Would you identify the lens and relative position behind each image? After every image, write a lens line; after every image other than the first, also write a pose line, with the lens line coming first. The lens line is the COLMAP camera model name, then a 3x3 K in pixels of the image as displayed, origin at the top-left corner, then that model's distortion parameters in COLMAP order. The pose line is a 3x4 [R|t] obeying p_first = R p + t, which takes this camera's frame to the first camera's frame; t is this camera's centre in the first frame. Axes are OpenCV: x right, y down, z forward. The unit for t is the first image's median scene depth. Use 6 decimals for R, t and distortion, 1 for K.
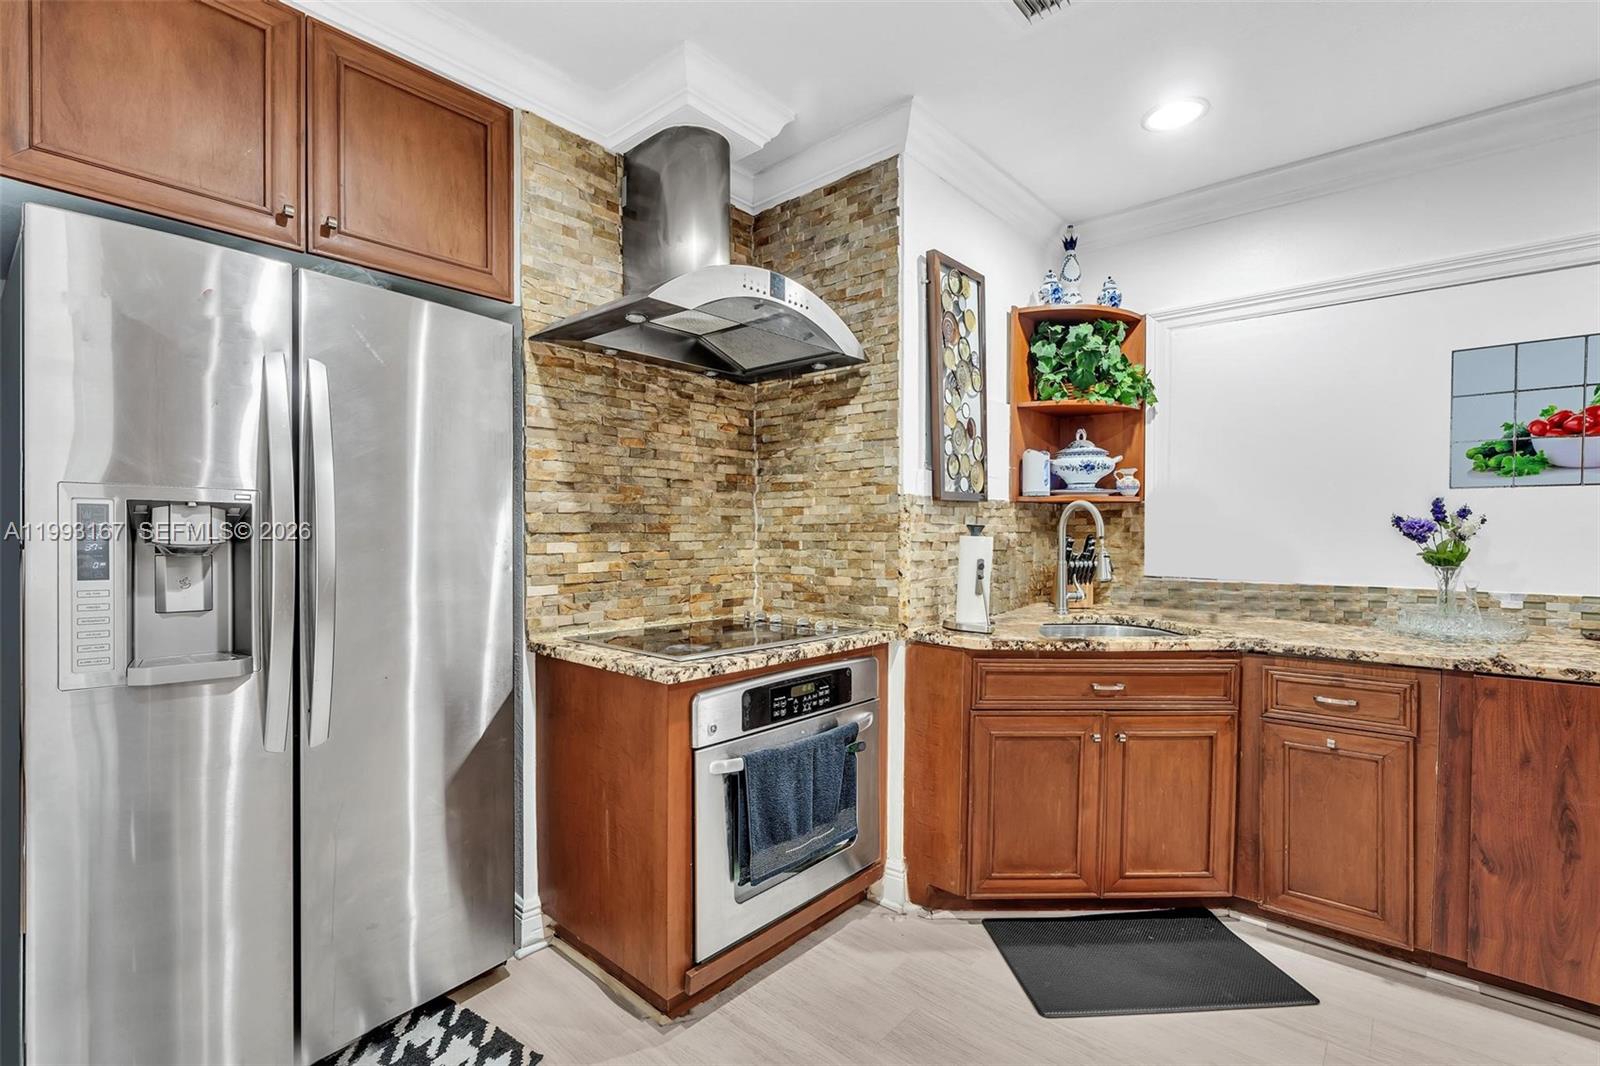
lens RADIAL K [[724.7, 0, 801.8], [0, 724.7, 542.7], [0, 0, 1]] dist [-0.011513, 0.000188]
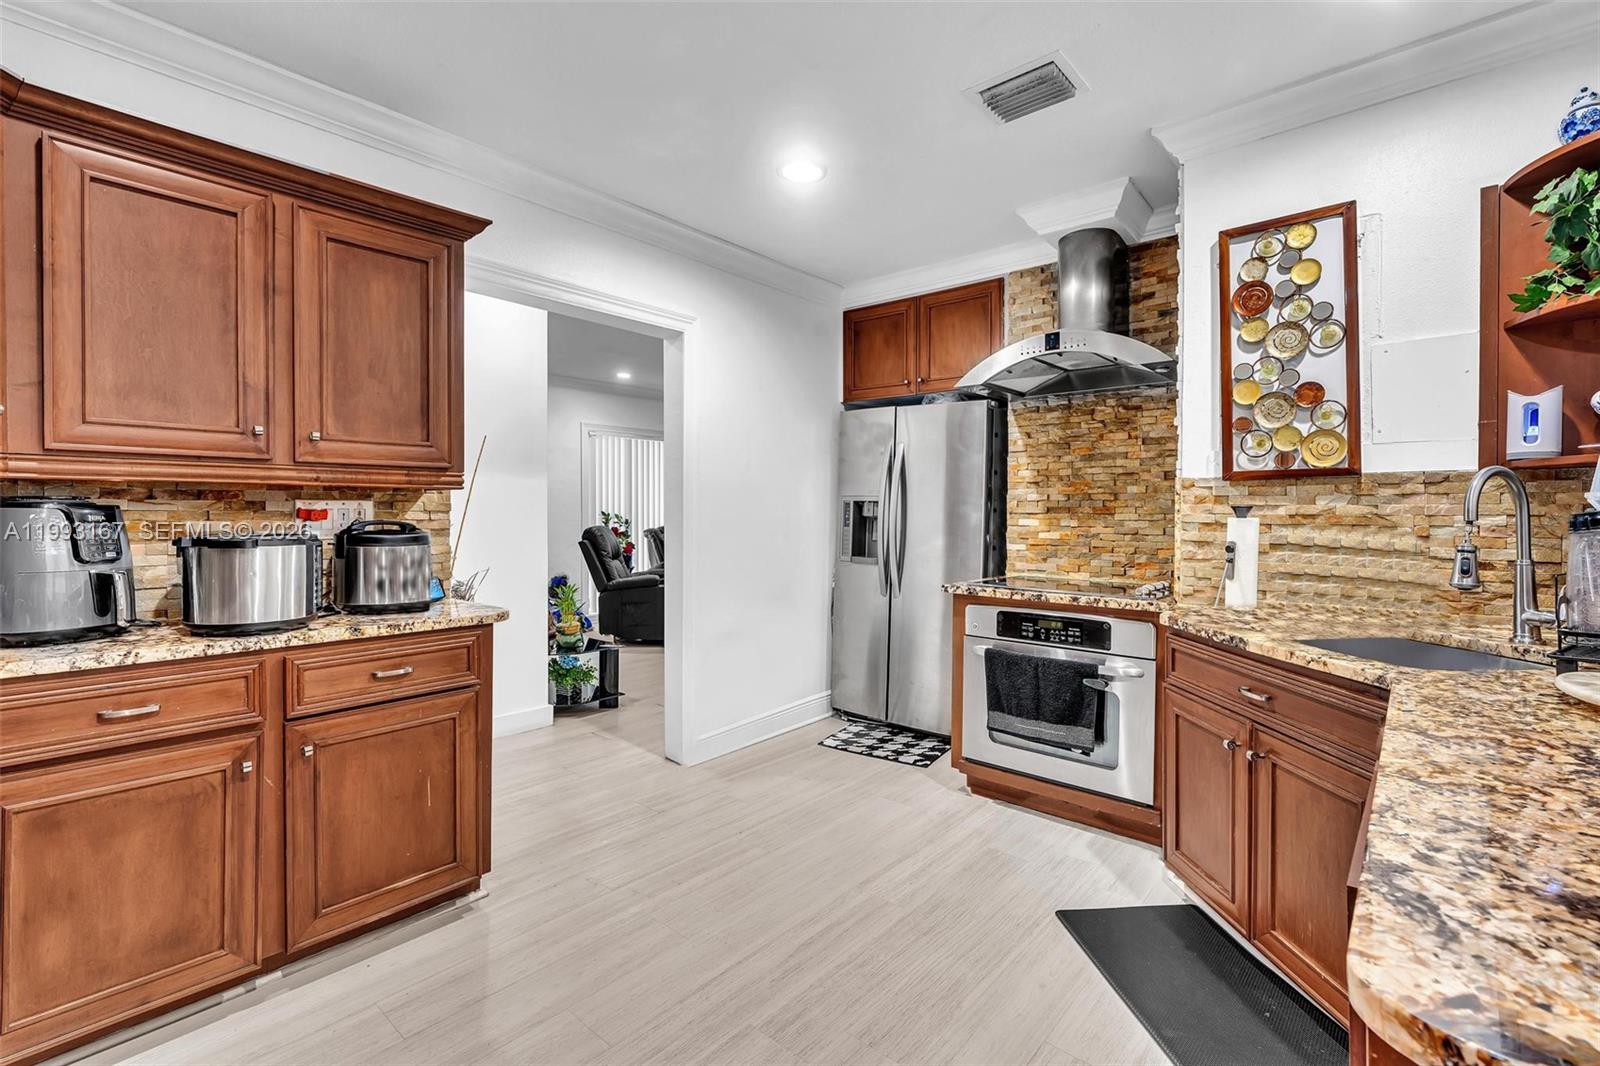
lens RADIAL K [[732.1, 0, 791.0], [0, 732.1, 512.9], [0, 0, 1]] dist [-0.014330, 0.005084]
pose [[-0.009187, 0.000033, -0.999958, 1.286062], [-0.021196, 0.999775, 0.000227, -0.003180], [0.999733, 0.021197, -0.009185, 0.455904]]
